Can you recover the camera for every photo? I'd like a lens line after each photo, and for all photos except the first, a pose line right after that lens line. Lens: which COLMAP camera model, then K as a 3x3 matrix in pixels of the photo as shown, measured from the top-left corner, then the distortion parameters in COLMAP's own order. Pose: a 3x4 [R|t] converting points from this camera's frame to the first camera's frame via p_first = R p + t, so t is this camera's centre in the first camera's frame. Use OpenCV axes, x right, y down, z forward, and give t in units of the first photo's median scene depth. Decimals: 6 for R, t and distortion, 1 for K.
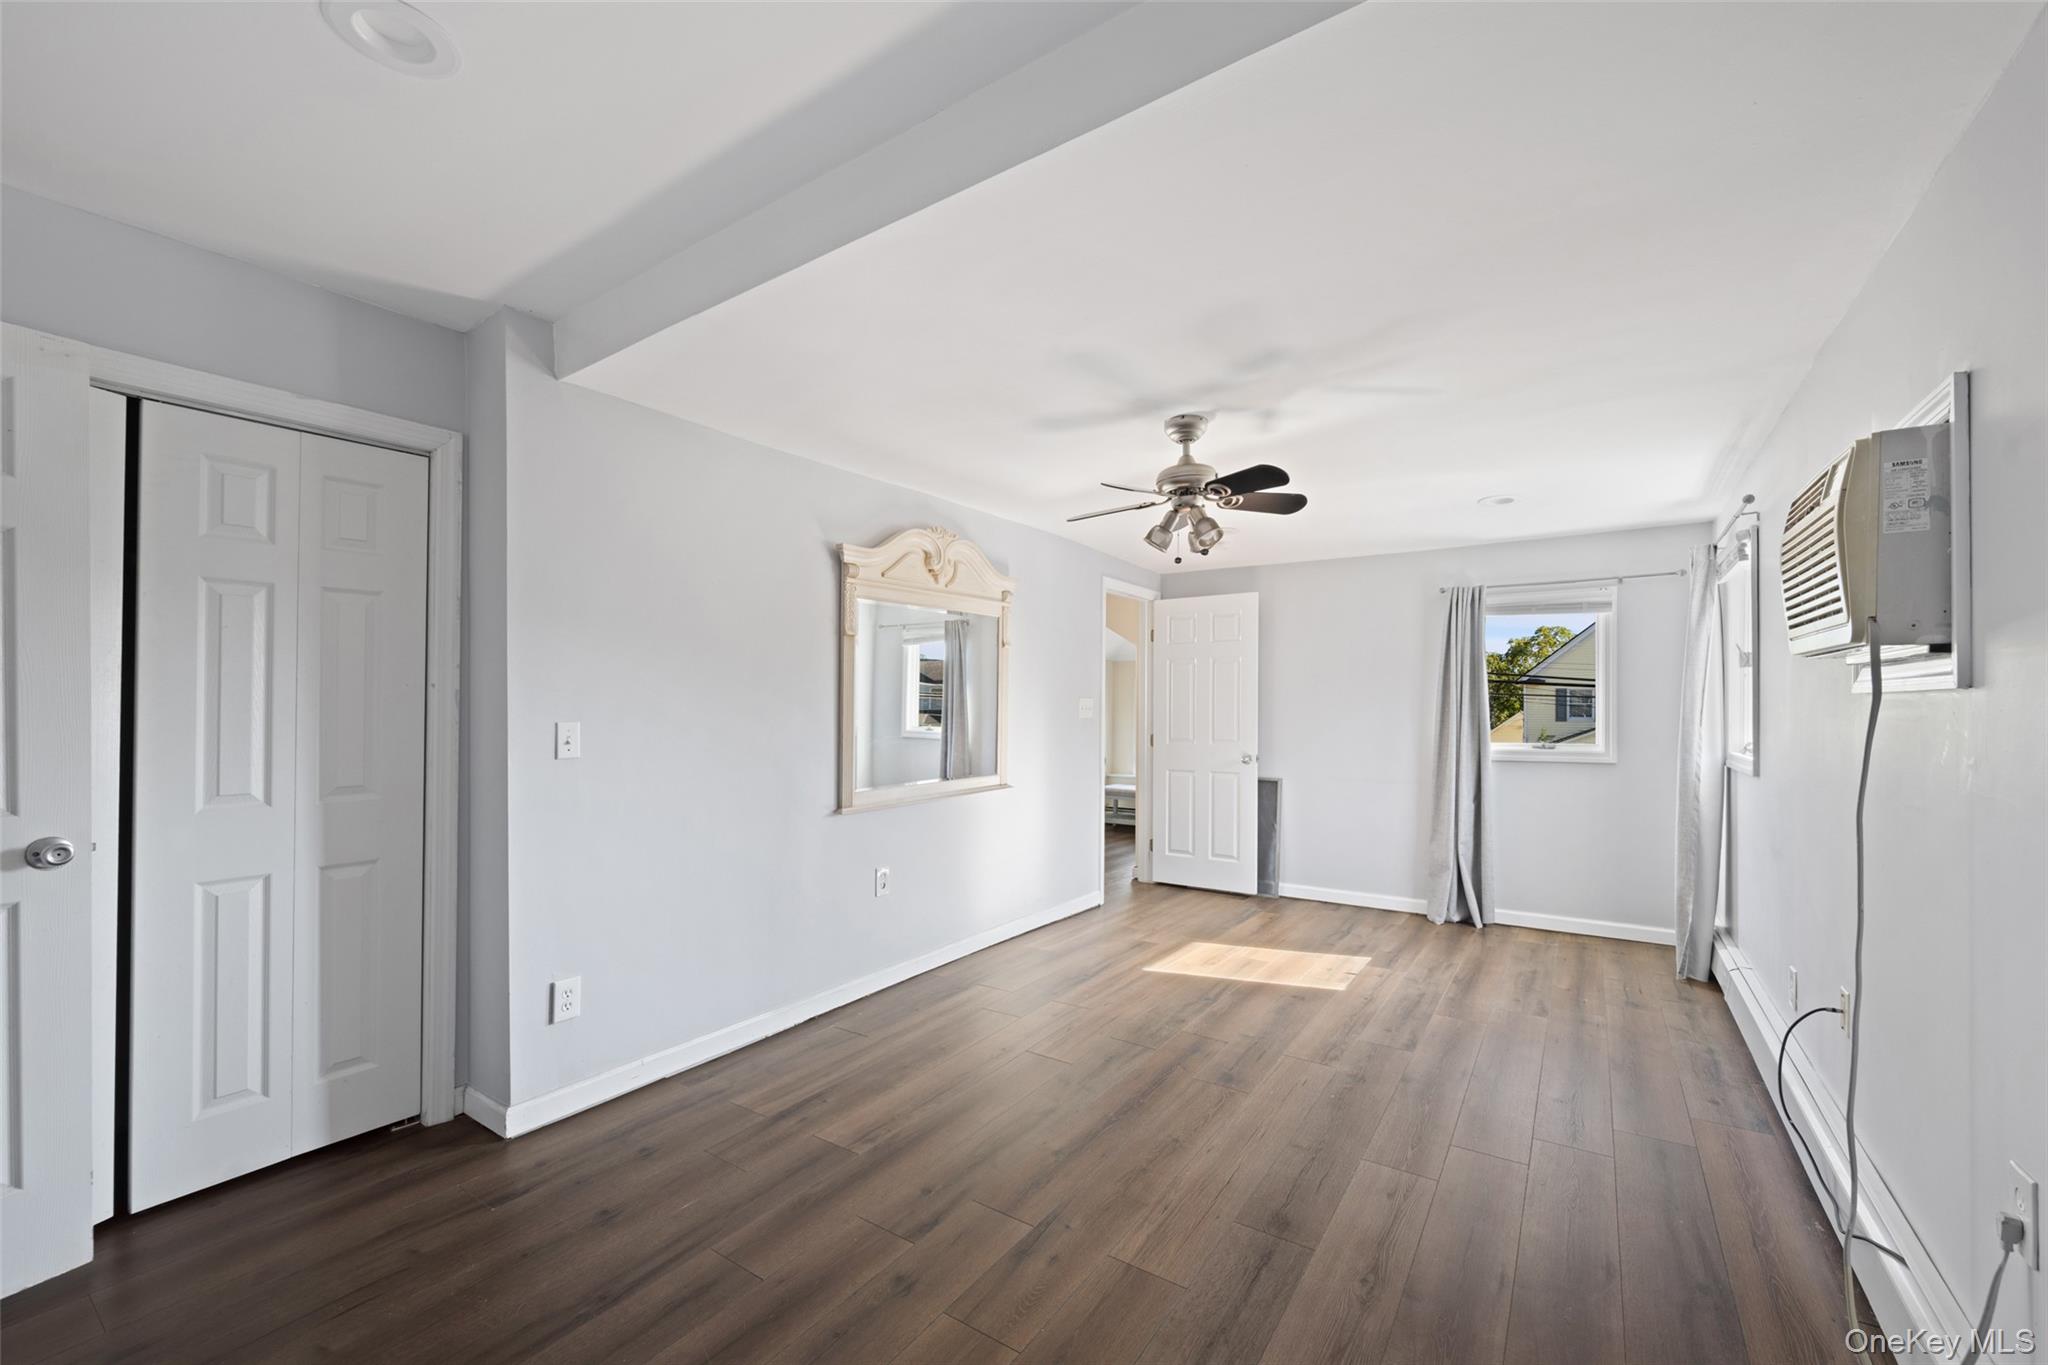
lens RADIAL K [[812.4, 0, 1029.9], [0, 812.4, 684.5], [0, 0, 1]] dist [-0.000531, -0.000074]
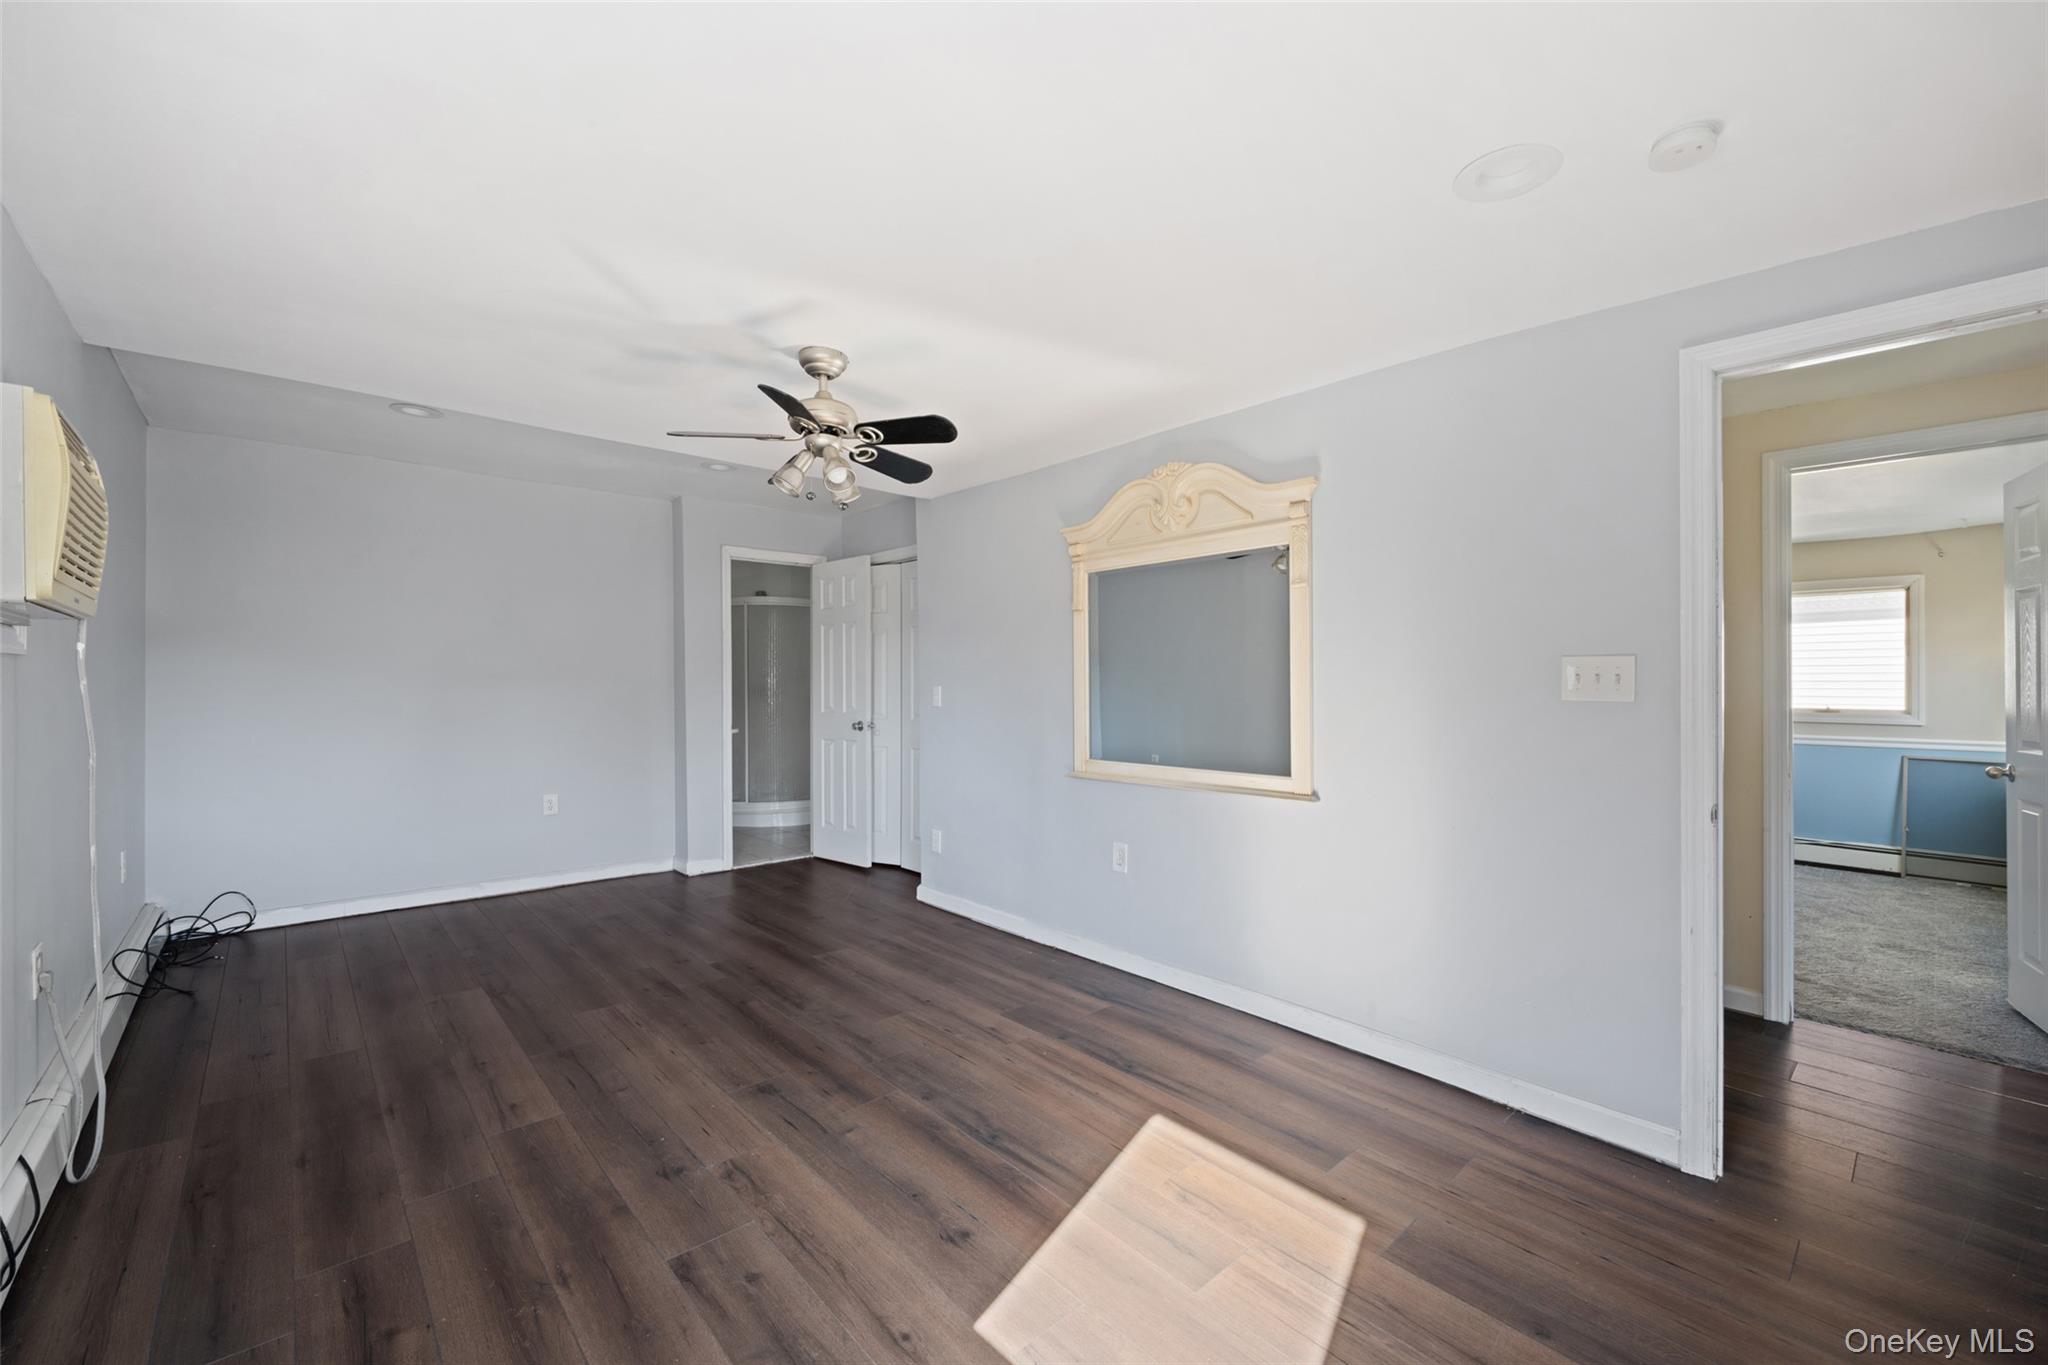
lens RADIAL K [[815.4, 0, 1024.7], [0, 815.4, 659.9], [0, 0, 1]] dist [-0.000494, -0.000031]
pose [[-0.225122, -0.025158, -0.974006, 0.956913], [0.024379, 0.999208, -0.031444, 0.041563], [0.974025, -0.030824, -0.224331, 1.339626]]
